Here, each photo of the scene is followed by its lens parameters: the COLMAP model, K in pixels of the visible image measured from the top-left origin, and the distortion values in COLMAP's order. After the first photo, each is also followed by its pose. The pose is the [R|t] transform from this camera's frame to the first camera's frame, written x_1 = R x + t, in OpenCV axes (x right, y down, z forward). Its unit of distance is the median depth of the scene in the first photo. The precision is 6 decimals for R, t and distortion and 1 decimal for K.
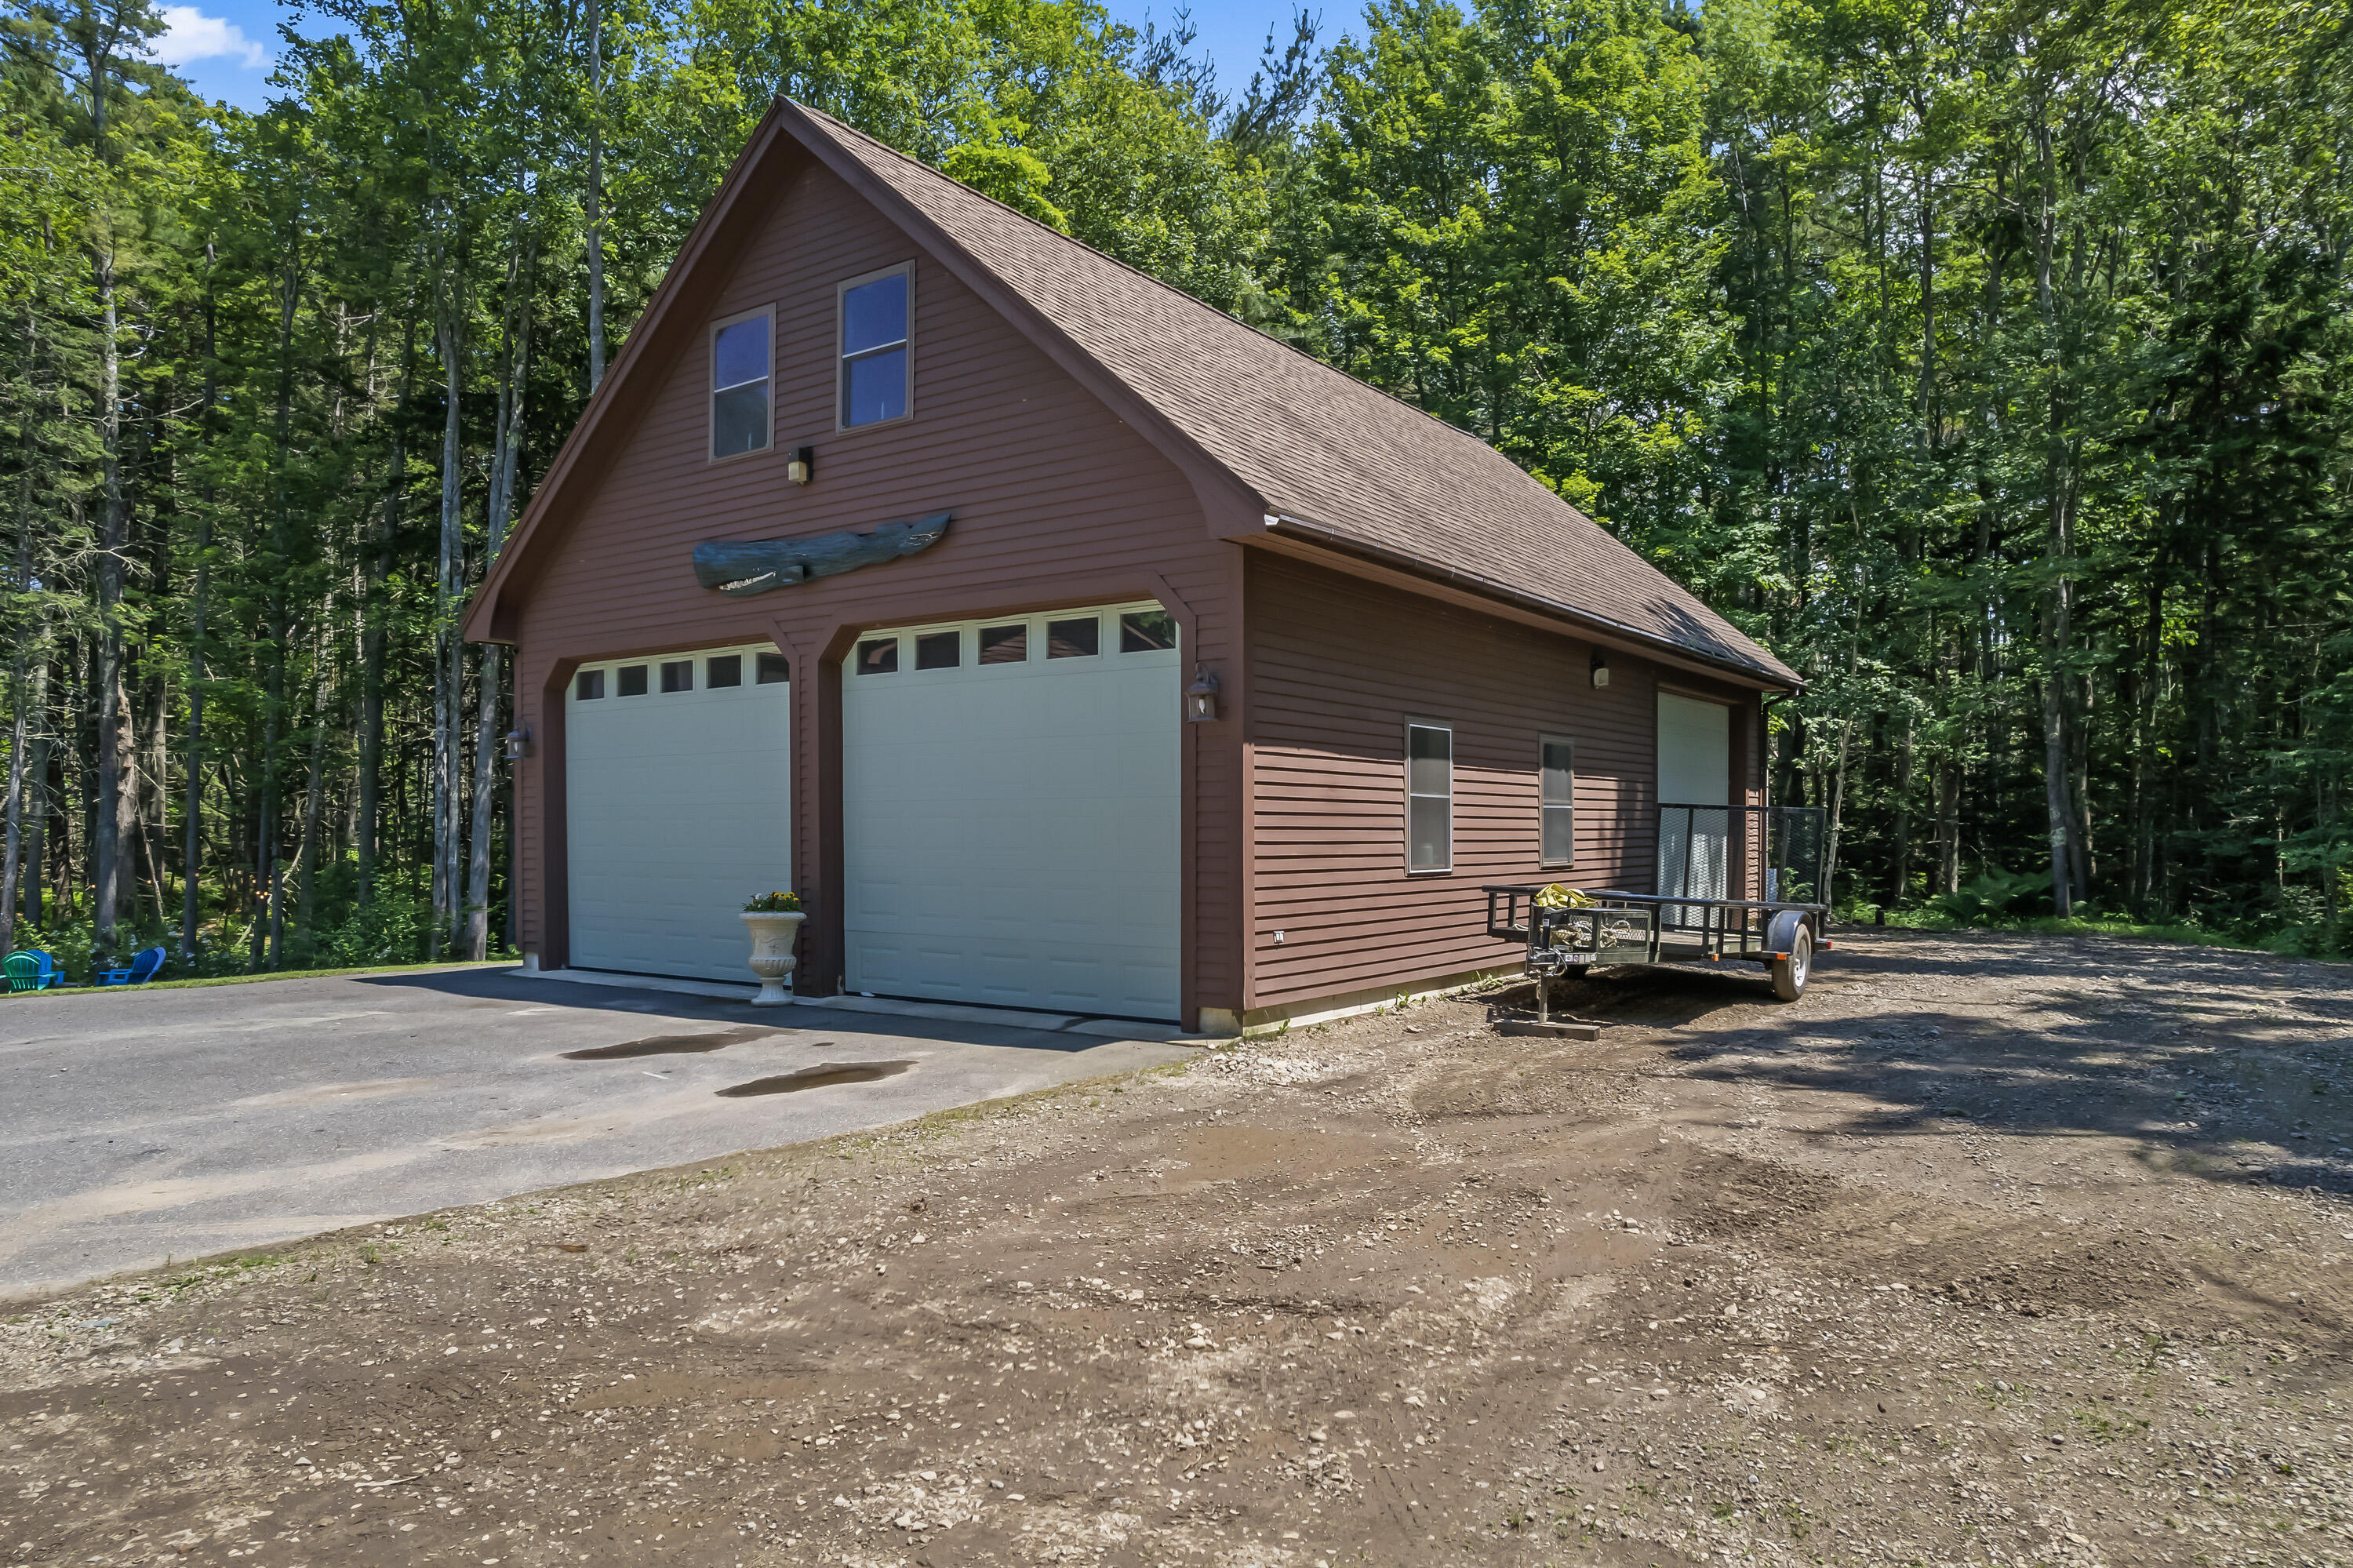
lens RADIAL K [[1536.8, 0, 1176.4], [0, 1536.8, 789.3], [0, 0, 1]] dist [-0.042085, 0.027871]
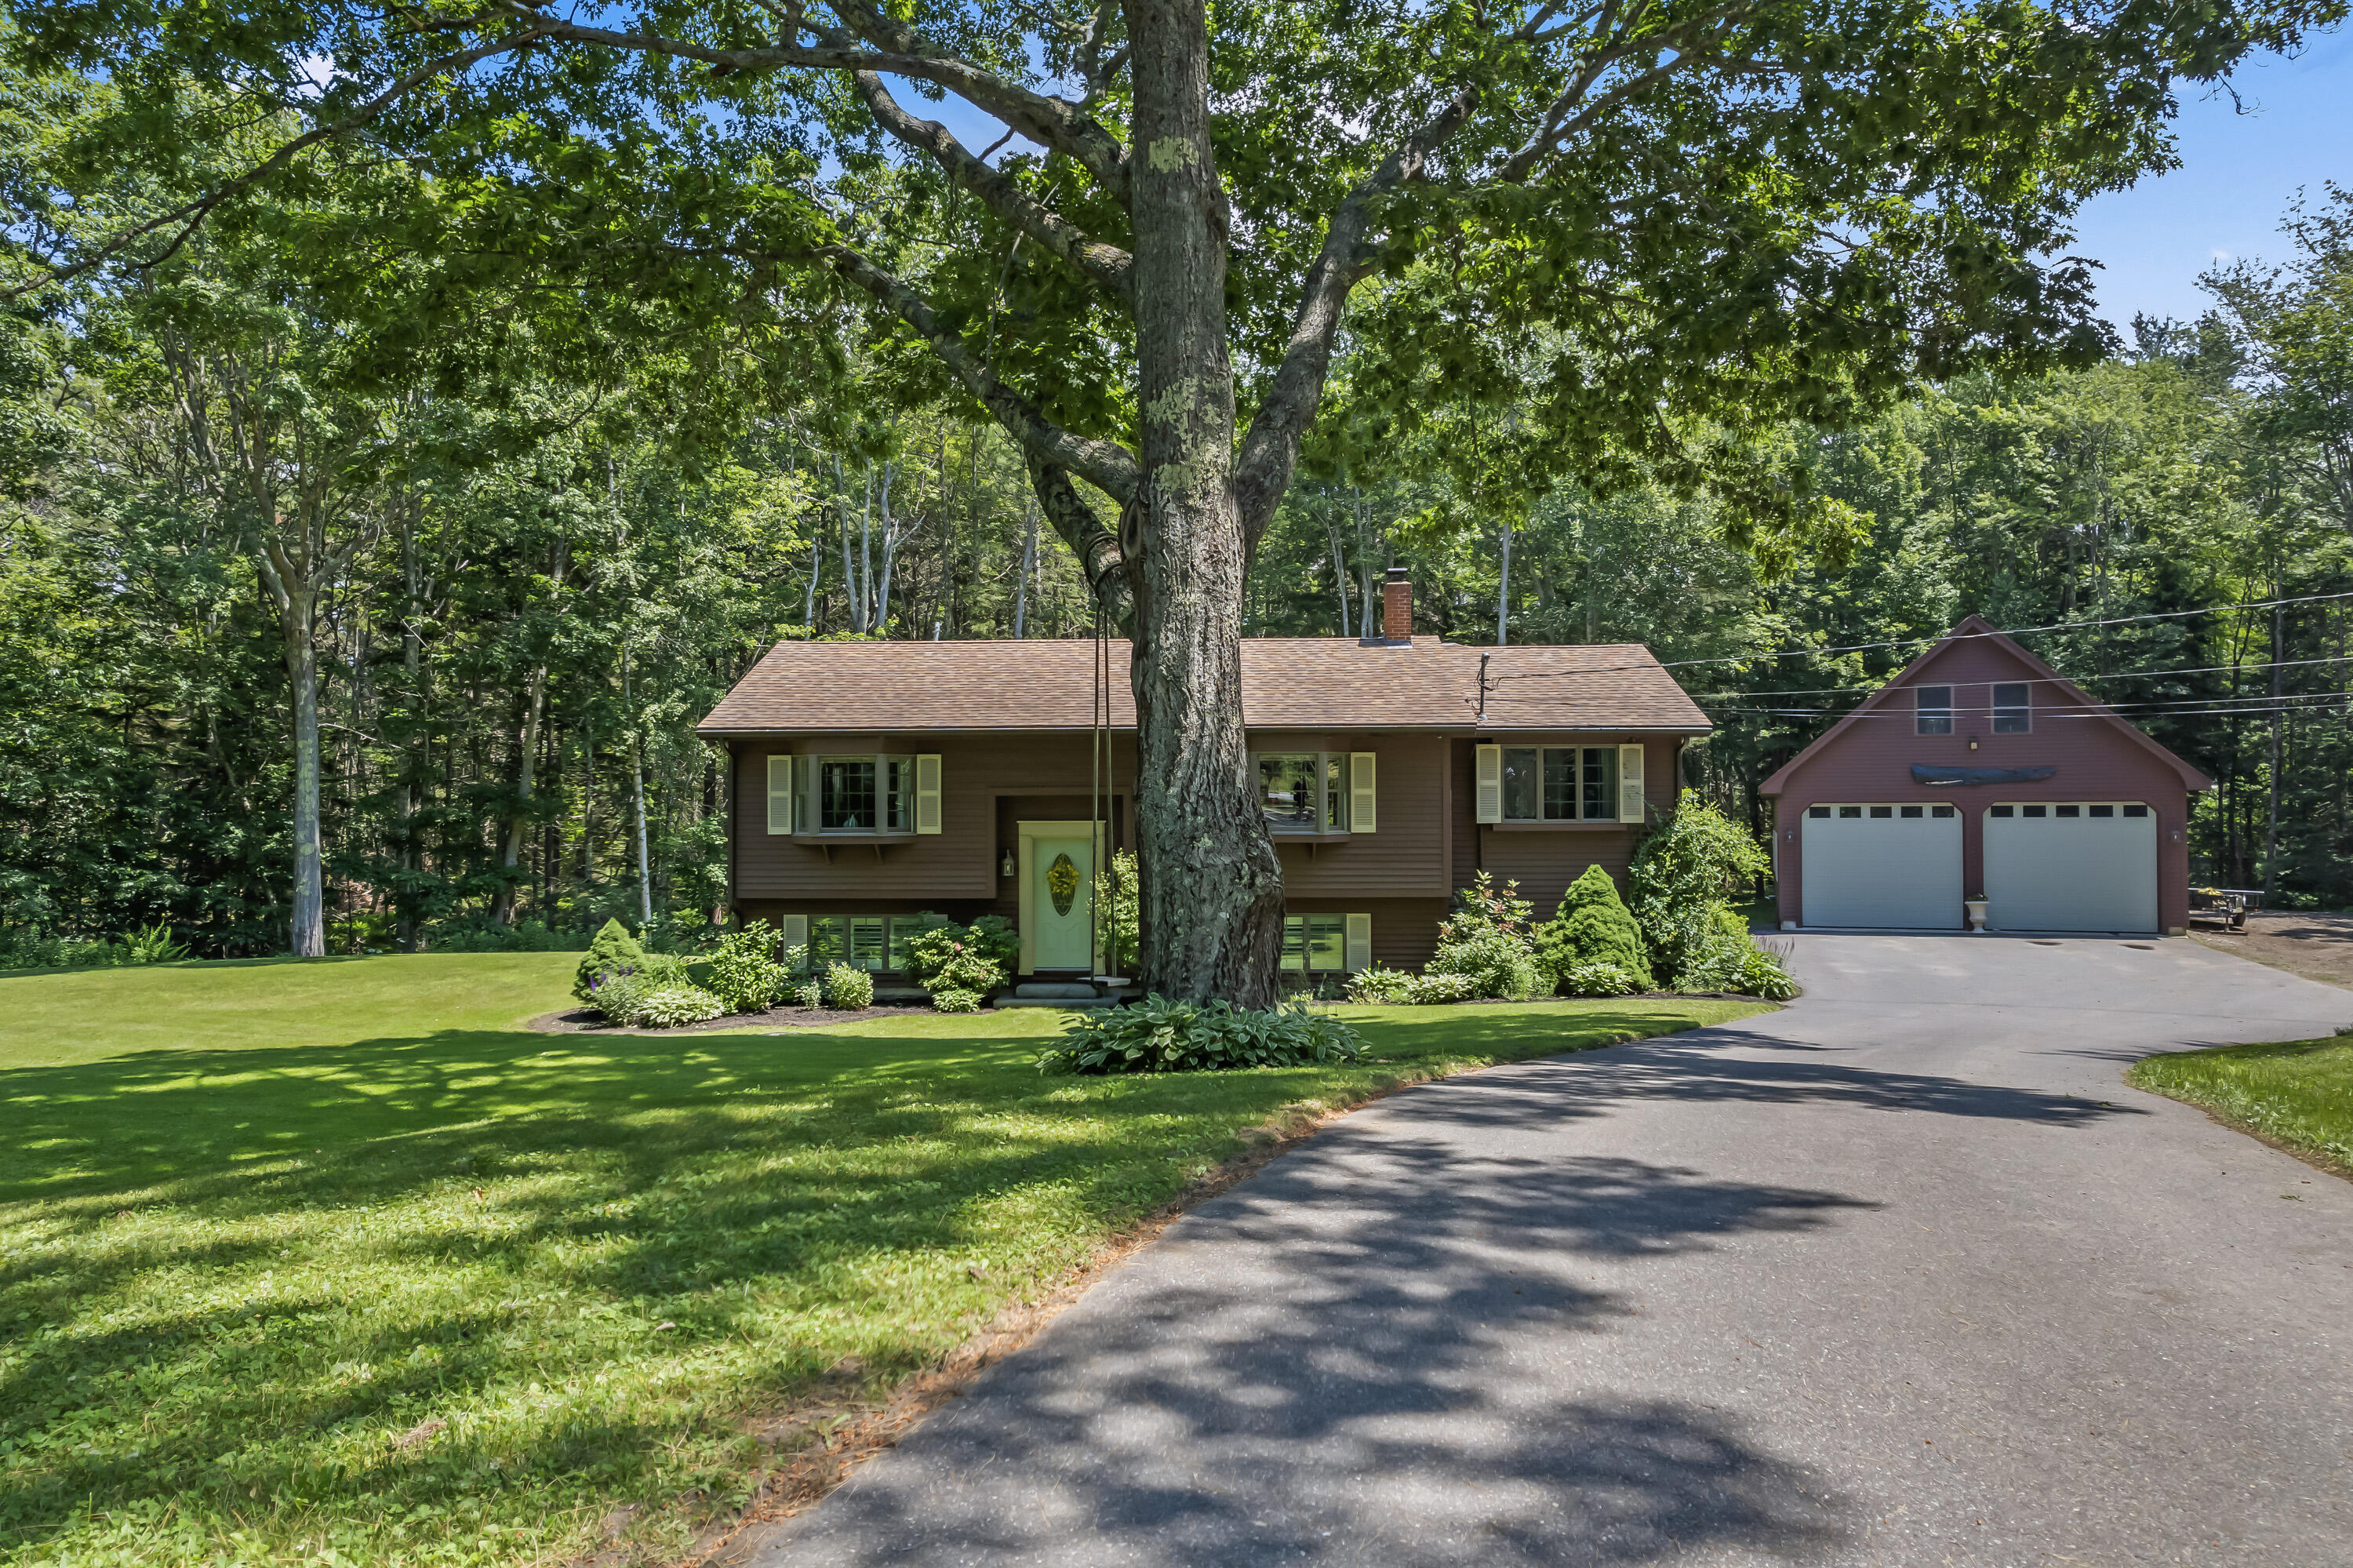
lens RADIAL K [[1536.8, 0, 1173.5], [0, 1536.8, 782.1], [0, 0, 1]] dist [-0.042085, 0.027871]
pose [[0.968925, 0.027991, 0.245767, -2.379078], [-0.020194, 0.999211, -0.034190, -0.012275], [-0.246530, 0.028165, 0.968726, -1.374945]]
